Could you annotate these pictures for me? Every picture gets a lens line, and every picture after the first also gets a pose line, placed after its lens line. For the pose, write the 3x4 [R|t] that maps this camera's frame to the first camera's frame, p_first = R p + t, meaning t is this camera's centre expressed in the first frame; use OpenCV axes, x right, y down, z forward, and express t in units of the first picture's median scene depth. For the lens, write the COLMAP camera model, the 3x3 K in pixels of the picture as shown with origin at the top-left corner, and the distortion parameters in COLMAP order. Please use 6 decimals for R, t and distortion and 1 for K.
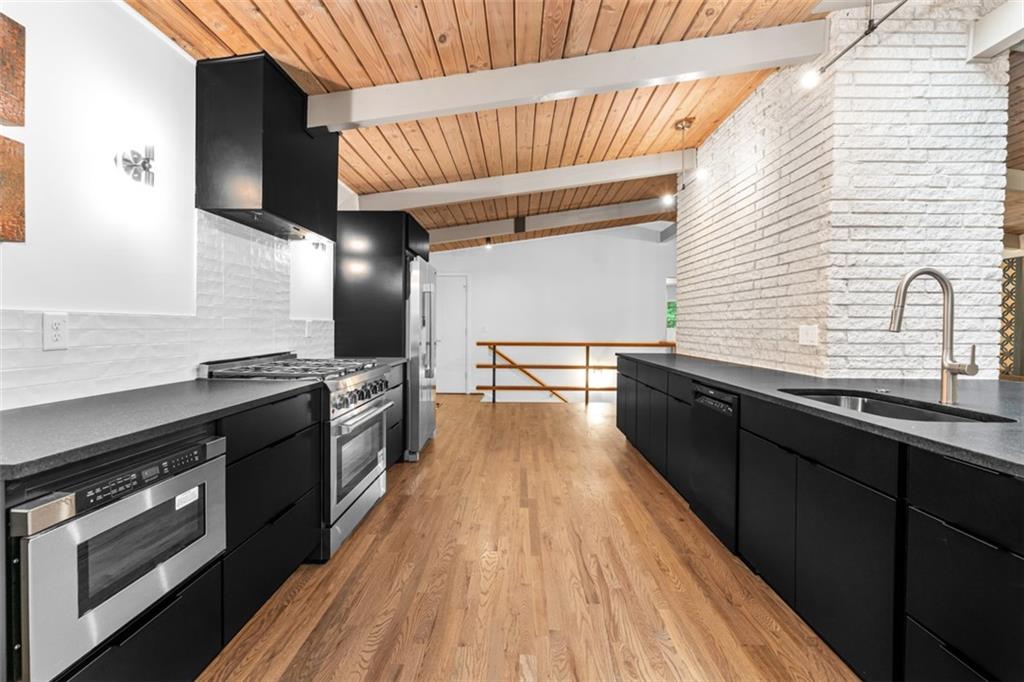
lens RADIAL K [[465.5, 0, 511.8], [0, 465.5, 336.2], [0, 0, 1]] dist [-0.000167, 0.000173]
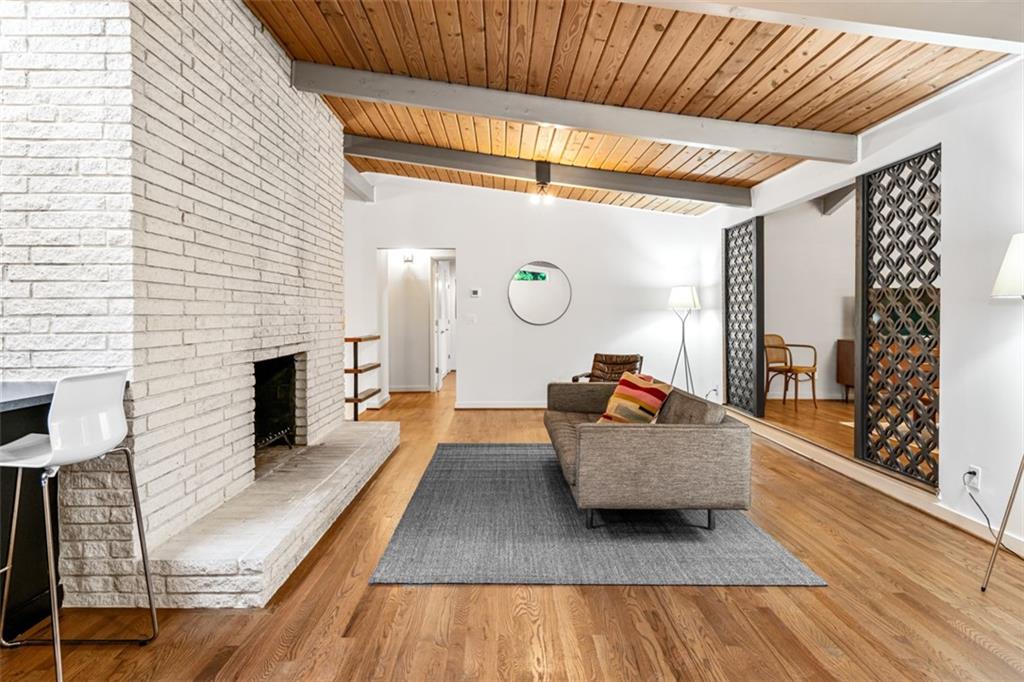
lens RADIAL K [[627.9, 0, 506.9], [0, 627.9, 325.2], [0, 0, 1]] dist [0.005607, 0.001602]
pose [[0.999520, -0.011123, 0.028929, 1.617835], [0.011298, 0.999919, -0.005881, 0.017272], [-0.028862, 0.006205, 0.999564, -0.019449]]
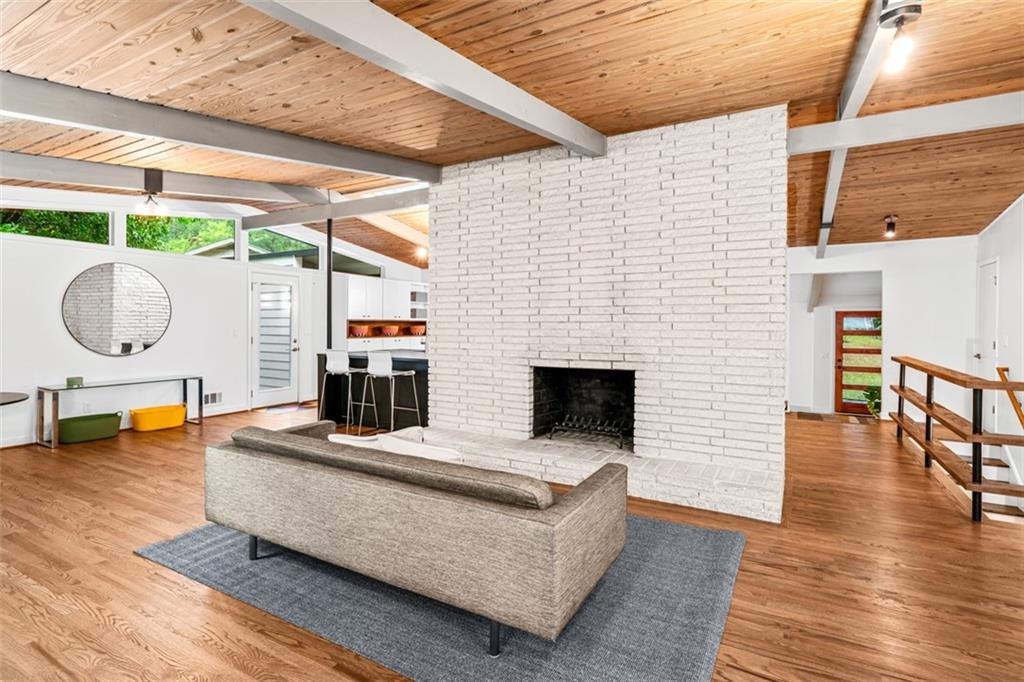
lens RADIAL K [[512.5, 0, 503.9], [0, 512.5, 327.1], [0, 0, 1]] dist [0.004098, 0.002621]
pose [[-0.483016, -0.003853, -0.875603, 2.827547], [-0.025672, 0.999623, 0.009763, -0.075761], [0.875235, 0.027194, -0.482932, 2.361917]]
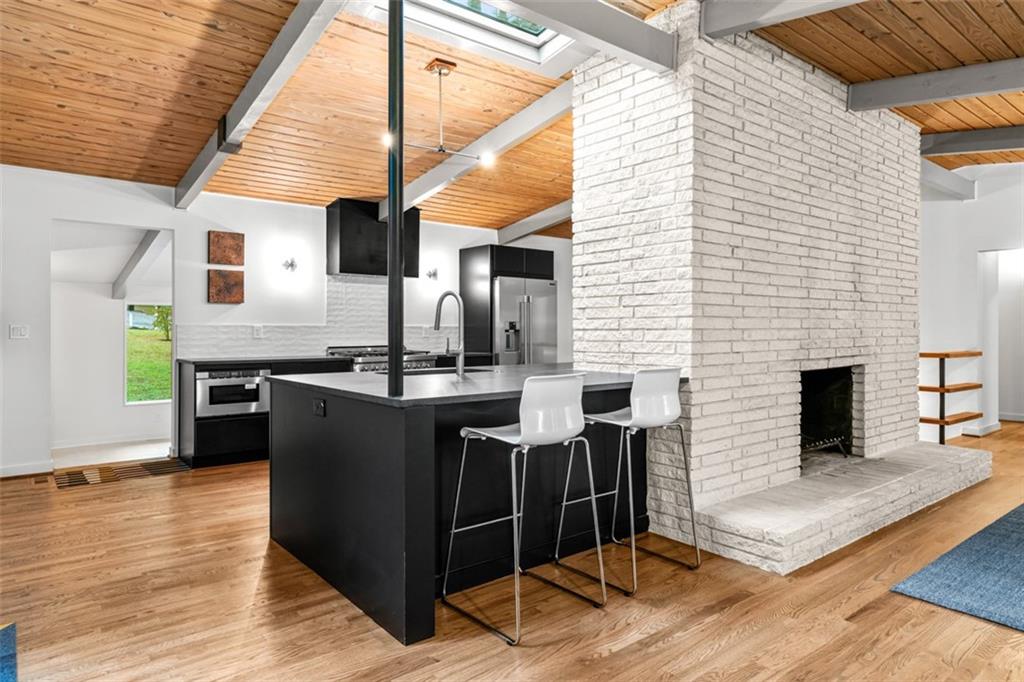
lens RADIAL K [[618.9, 0, 507.4], [0, 618.9, 330.6], [0, 0, 1]] dist [0.007248, 0.002074]
pose [[0.642479, -0.006445, -0.766276, 1.822975], [-0.010331, 0.999801, -0.017071, 0.018587], [0.766234, 0.018885, 0.642285, -0.167039]]
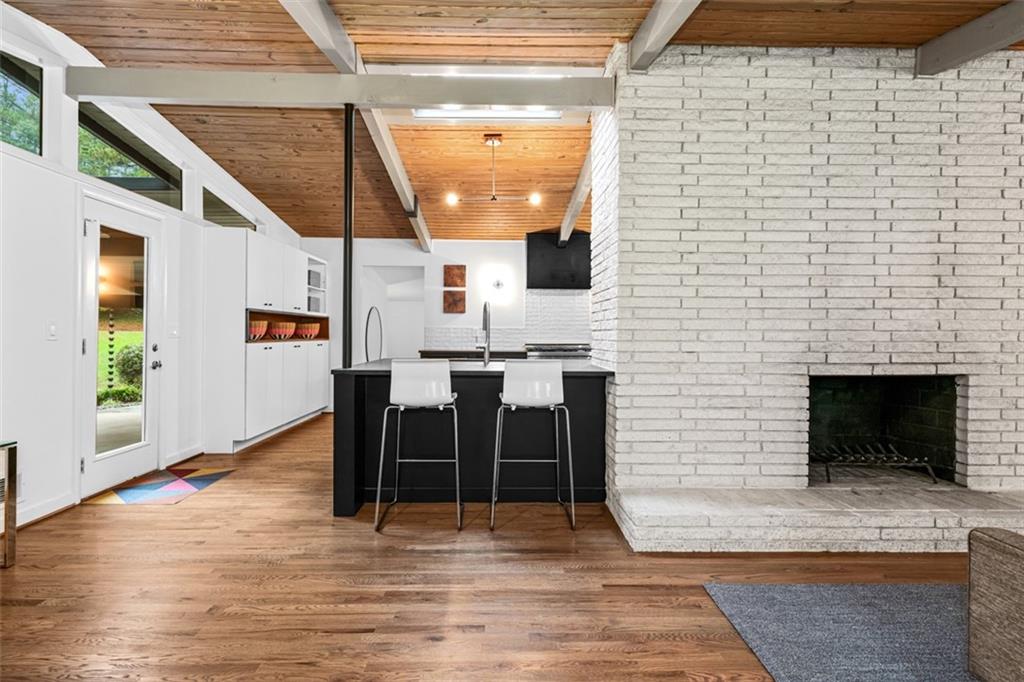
lens RADIAL K [[542.9, 0, 509.7], [0, 542.9, 331.5], [0, 0, 1]] dist [0.007575, 0.000738]
pose [[0.044695, -0.008802, -0.998962, 2.393896], [-0.026210, 0.999607, -0.009981, 0.013711], [0.998657, 0.026629, 0.044446, 0.680933]]
